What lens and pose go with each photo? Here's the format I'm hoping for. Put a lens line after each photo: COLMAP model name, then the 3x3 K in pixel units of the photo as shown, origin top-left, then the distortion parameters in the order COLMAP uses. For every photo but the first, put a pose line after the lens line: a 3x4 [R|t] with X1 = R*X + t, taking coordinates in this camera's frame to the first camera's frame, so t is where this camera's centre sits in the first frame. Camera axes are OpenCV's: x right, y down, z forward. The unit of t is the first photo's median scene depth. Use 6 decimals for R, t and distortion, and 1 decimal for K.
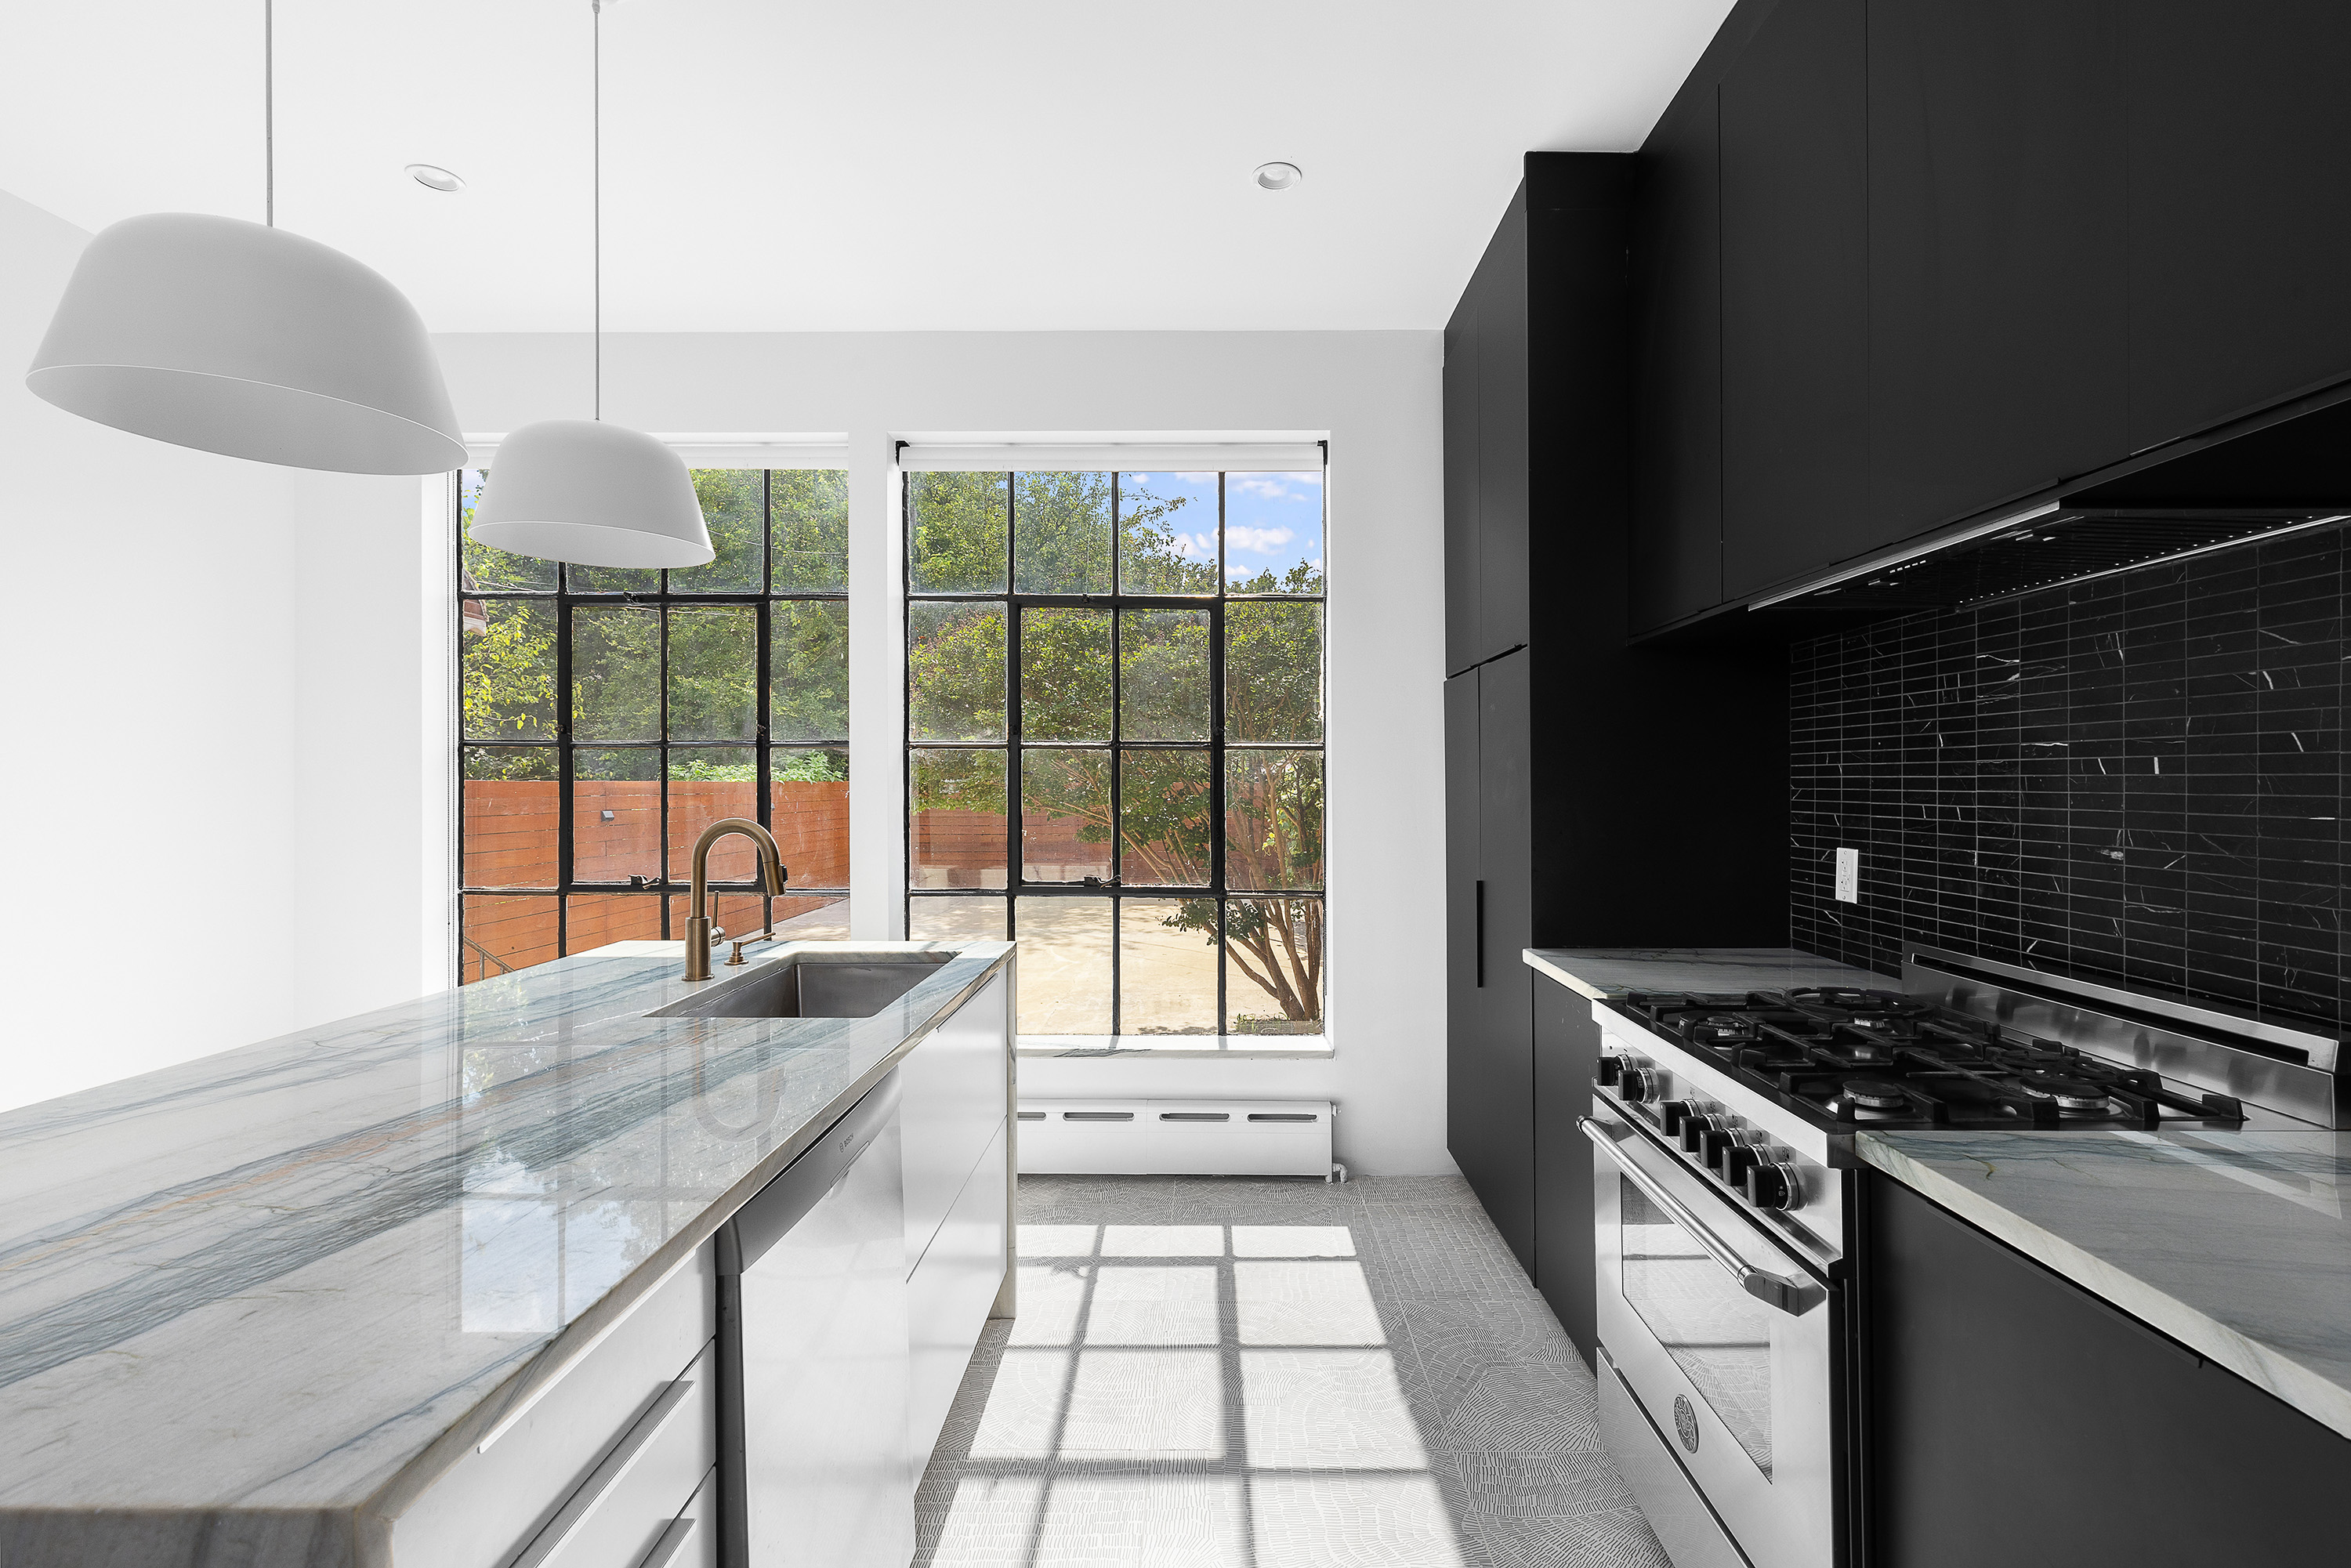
lens RADIAL K [[1059.5, 0, 1146.4], [0, 1059.5, 777.1], [0, 0, 1]] dist [0.000851, -0.000354]
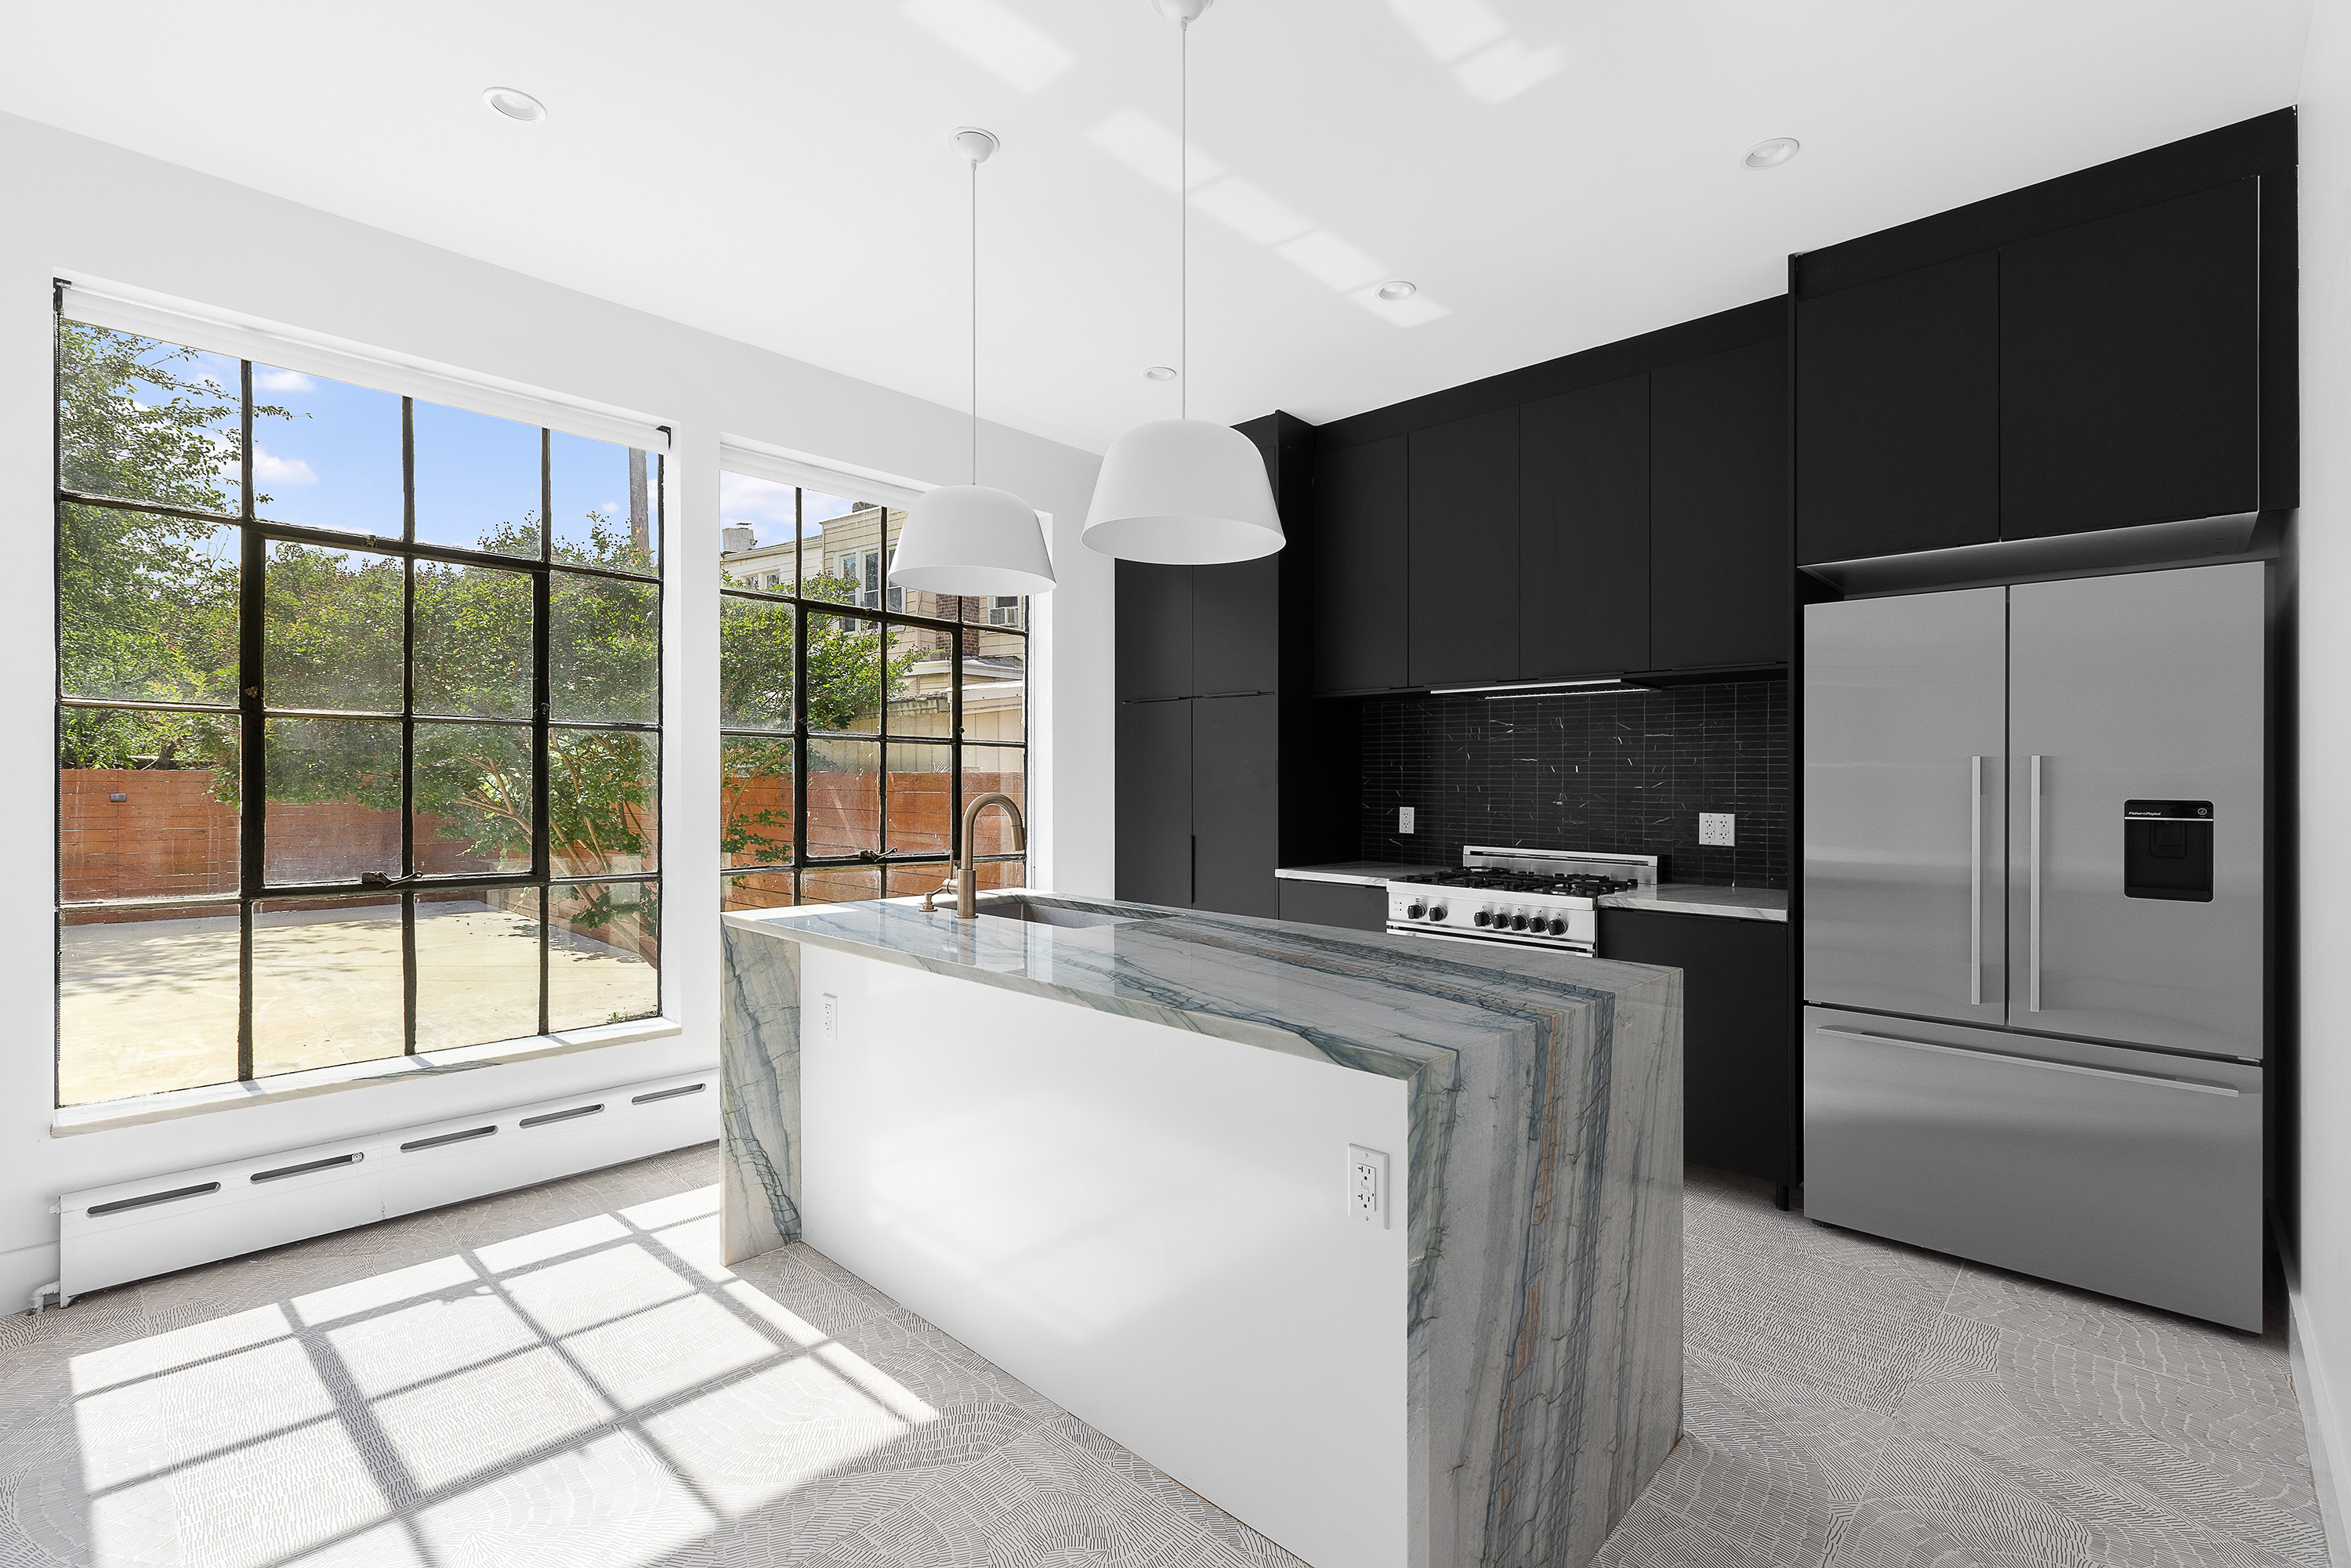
lens RADIAL K [[1093.6, 0, 1089.2], [0, 1093.6, 779.8], [0, 0, 1]] dist [-0.054849, -0.000281]
pose [[0.680638, 0.002975, 0.732614, -0.750842], [-0.015518, 0.999826, 0.010357, 0.000575], [-0.732456, -0.018418, 0.680565, 0.002942]]
